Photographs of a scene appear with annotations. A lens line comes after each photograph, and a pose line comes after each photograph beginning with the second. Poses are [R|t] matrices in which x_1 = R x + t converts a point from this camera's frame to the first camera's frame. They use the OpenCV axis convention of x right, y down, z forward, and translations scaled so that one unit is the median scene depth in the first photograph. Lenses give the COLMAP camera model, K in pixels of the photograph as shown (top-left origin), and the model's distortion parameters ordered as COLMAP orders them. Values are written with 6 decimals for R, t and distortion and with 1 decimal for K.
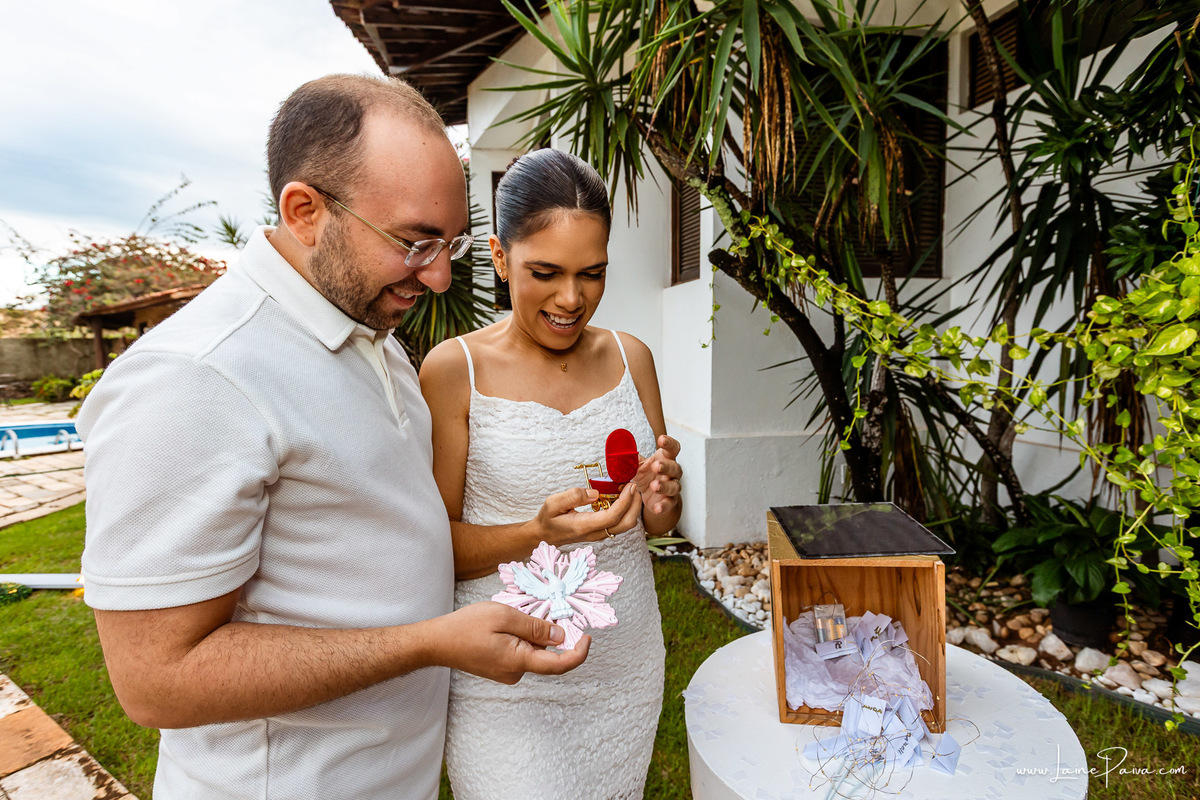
lens RADIAL K [[634.9, 0, 599.5], [0, 634.9, 397.1], [0, 0, 1]] dist [-0.001602, -0.001653]
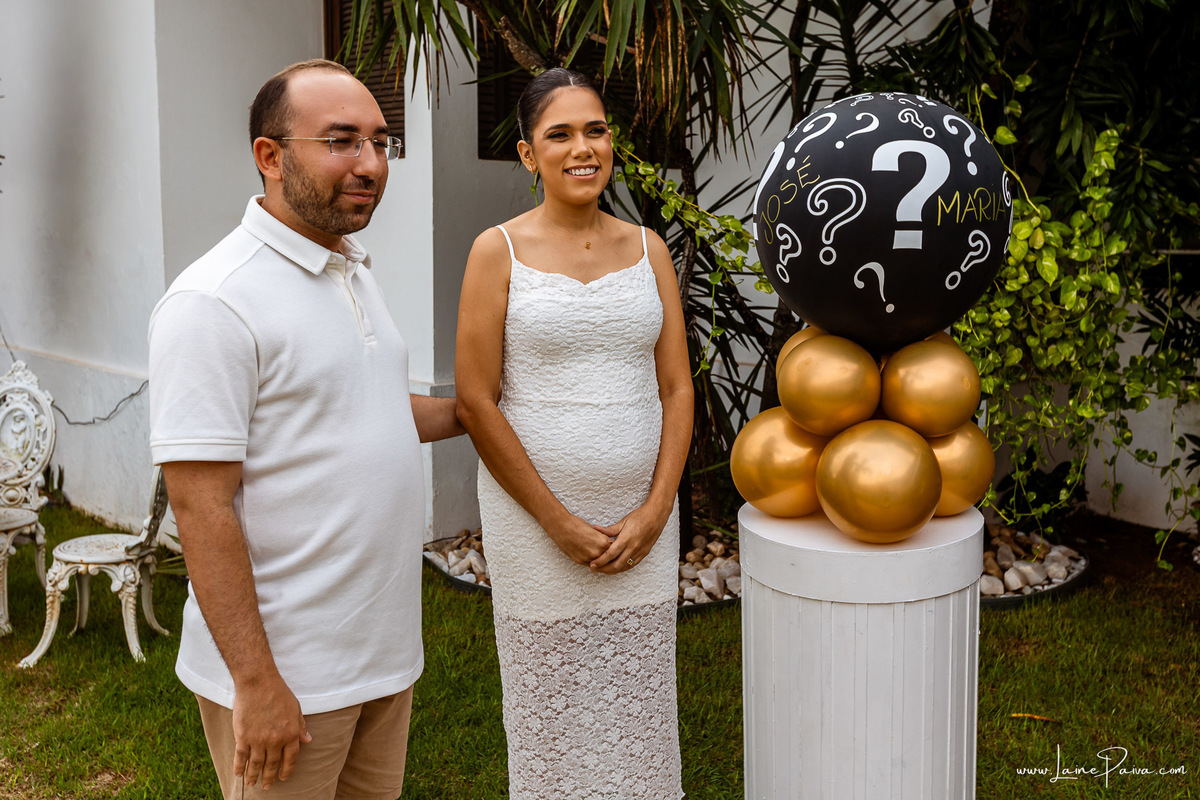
lens RADIAL K [[1235.1, 0, 601.0], [0, 1235.1, 381.0], [0, 0, 1]] dist [-0.010426, 0.010084]
pose [[0.855057, -0.051198, 0.516001, -0.540838], [0.034741, 0.998534, 0.041506, 0.012475], [-0.517369, -0.017564, 0.855582, -0.397369]]
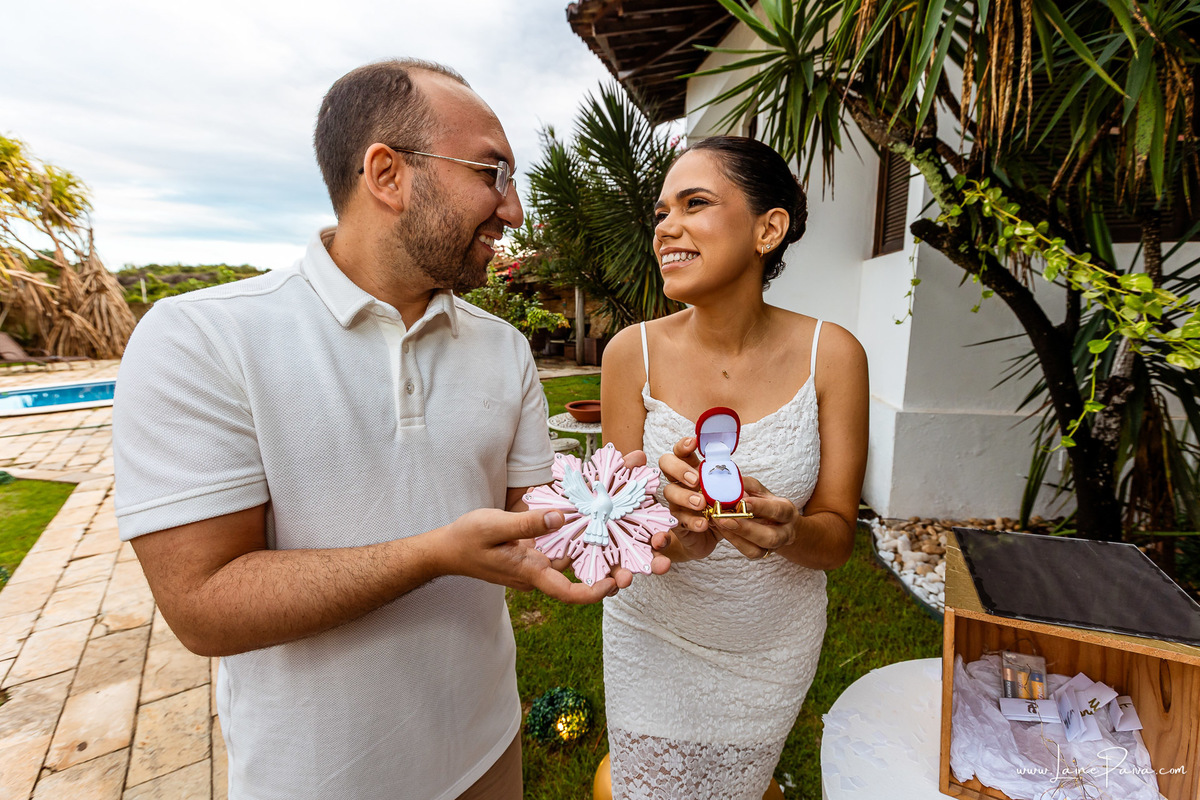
lens RADIAL K [[533.5, 0, 602.5], [0, 533.5, 393.9], [0, 0, 1]] dist [-0.000443, -0.001600]
pose [[0.937578, 0.061679, -0.342261, 0.025001], [-0.036445, 0.996154, 0.079681, -0.018609], [0.345859, -0.062233, 0.936220, 0.071801]]
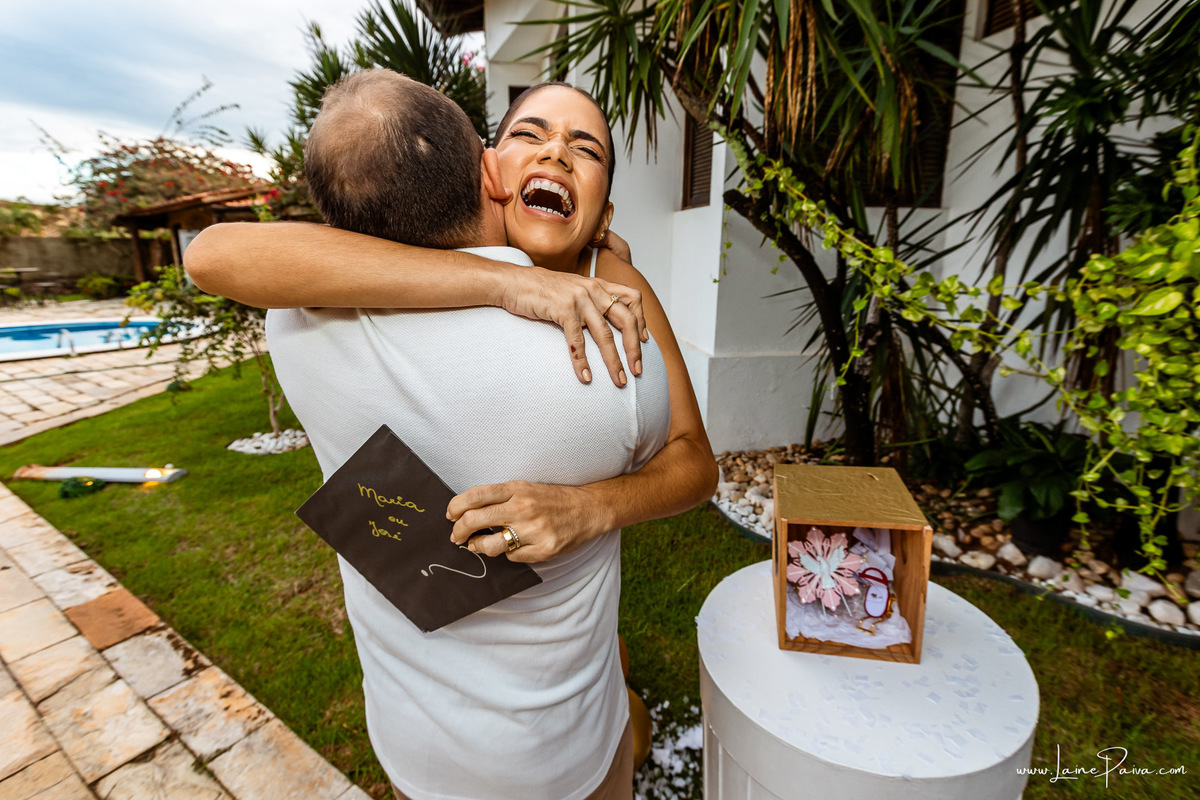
lens RADIAL K [[586.2, 0, 602.4], [0, 586.2, 379.9], [0, 0, 1]] dist [0.004109, -0.001297]
pose [[0.999821, 0.018666, -0.003243, -0.016796], [-0.018054, 0.990600, 0.135594, -0.042201], [0.005744, -0.135511, 0.990759, -0.005358]]
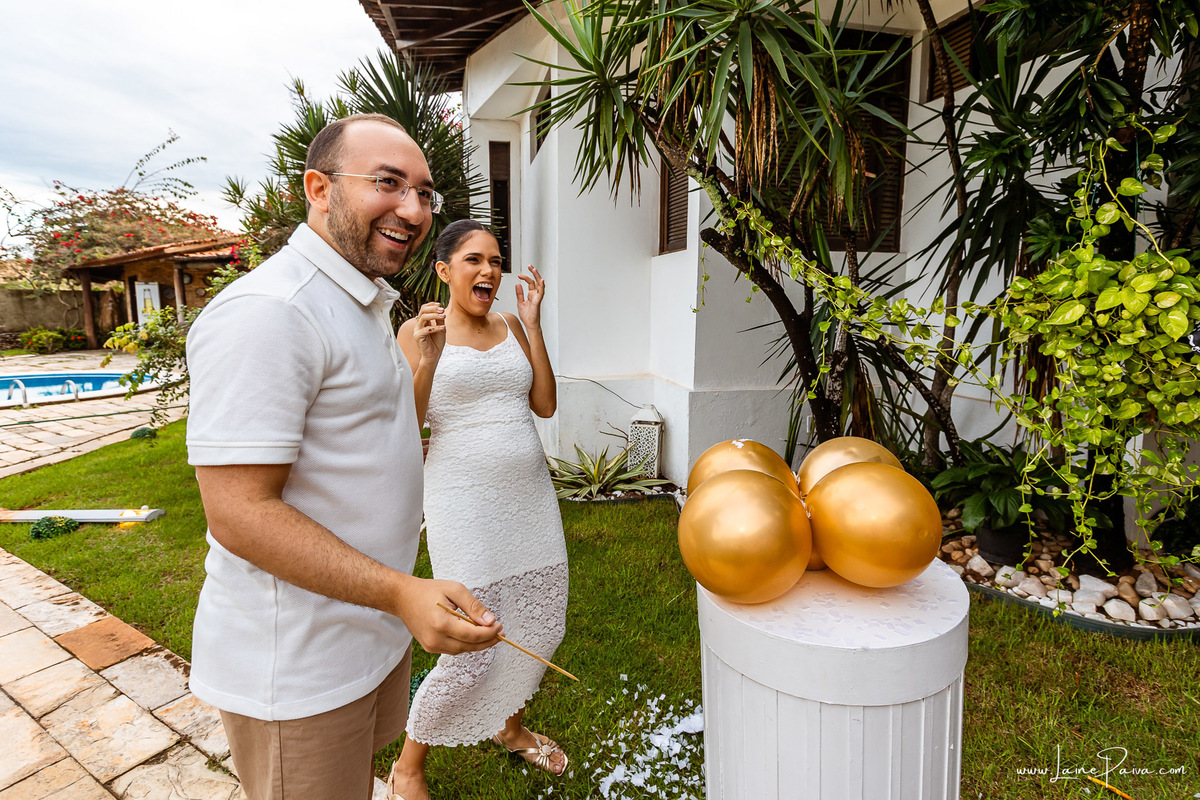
lens RADIAL K [[609.6, 0, 603.0], [0, 609.6, 378.3], [0, 0, 1]] dist [0.009608, -0.001978]
pose [[0.999070, 0.010629, 0.041786, -0.045941], [-0.012159, 0.999258, 0.036538, 0.004409], [-0.041367, -0.037012, 0.998458, -0.111505]]
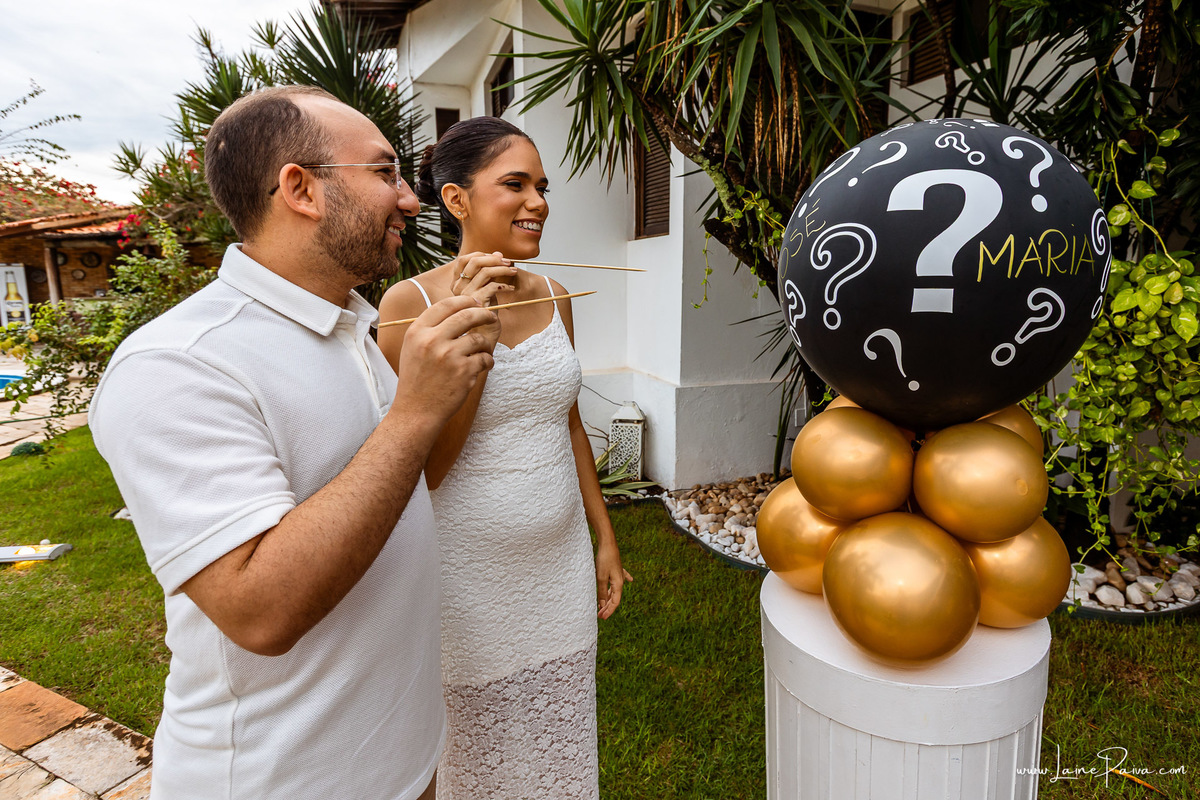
lens RADIAL K [[653.1, 0, 631.6], [0, 653.1, 375.8], [0, 0, 1]] dist [-0.002520, -0.001018]
pose [[0.985881, -0.012558, 0.166977, -0.124003], [0.003194, 0.998413, 0.056228, -0.023139], [-0.167418, -0.054901, 0.984356, -0.085231]]
